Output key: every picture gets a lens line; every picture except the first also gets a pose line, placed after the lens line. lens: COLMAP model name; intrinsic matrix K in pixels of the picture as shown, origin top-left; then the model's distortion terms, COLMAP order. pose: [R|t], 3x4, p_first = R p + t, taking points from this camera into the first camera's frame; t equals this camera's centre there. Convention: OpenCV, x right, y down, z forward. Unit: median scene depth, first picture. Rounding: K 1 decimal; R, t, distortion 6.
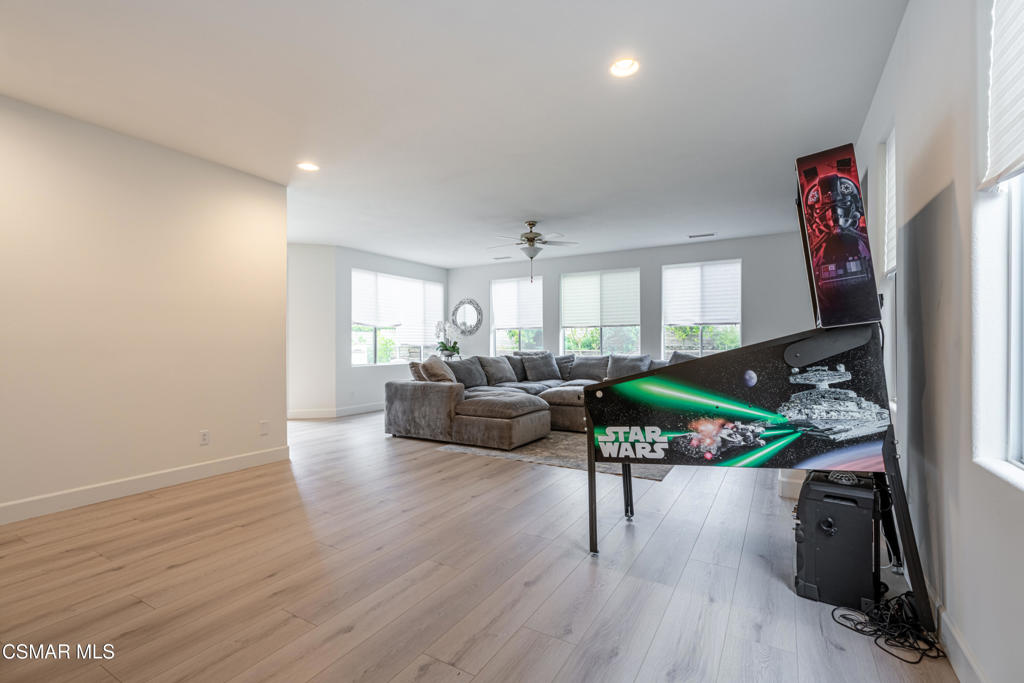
lens RADIAL K [[459.5, 0, 512.0], [0, 459.5, 341.5], [0, 0, 1]] dist [0.001253, 0.000189]
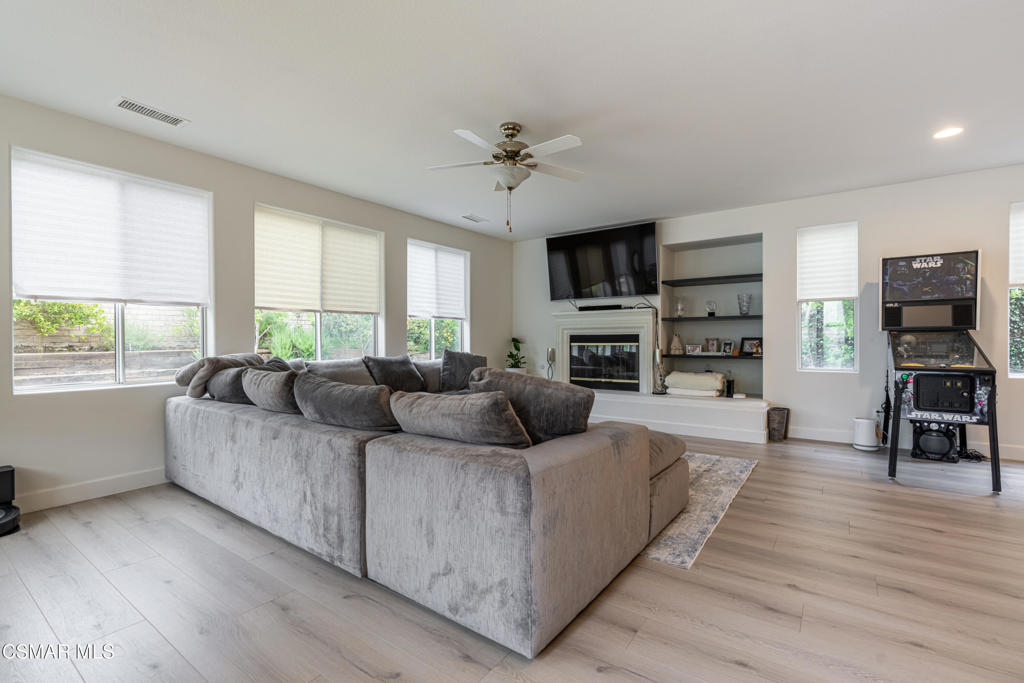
lens RADIAL K [[459.5, 0, 512.0], [0, 459.5, 341.5], [0, 0, 1]] dist [0.001253, 0.000189]
pose [[0.081386, 0.000339, 0.996683, -1.303084], [-0.002407, 0.999997, -0.000143, 0.021326], [-0.996680, -0.002388, 0.081387, 2.341816]]
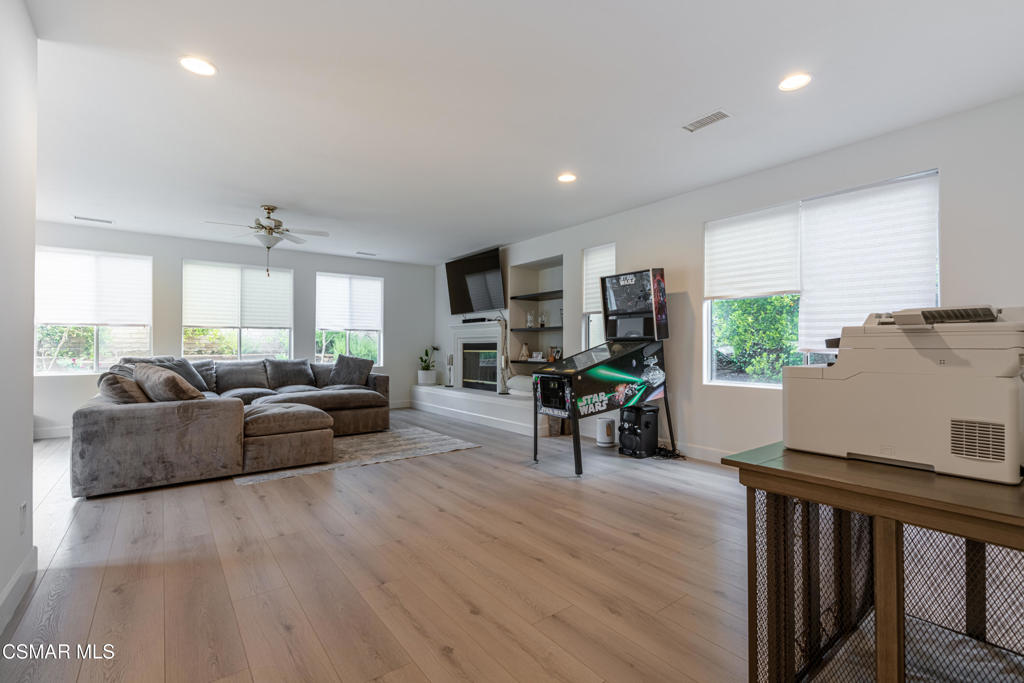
lens RADIAL K [[466.0, 0, 512.0], [0, 466.0, 341.5], [0, 0, 1]] dist [0.003794, 0.000323]
pose [[0.377772, 0.013943, 0.925794, -1.464449], [-0.005694, 0.999903, -0.012736, 0.007977], [-0.925881, -0.000460, 0.377814, 0.600109]]
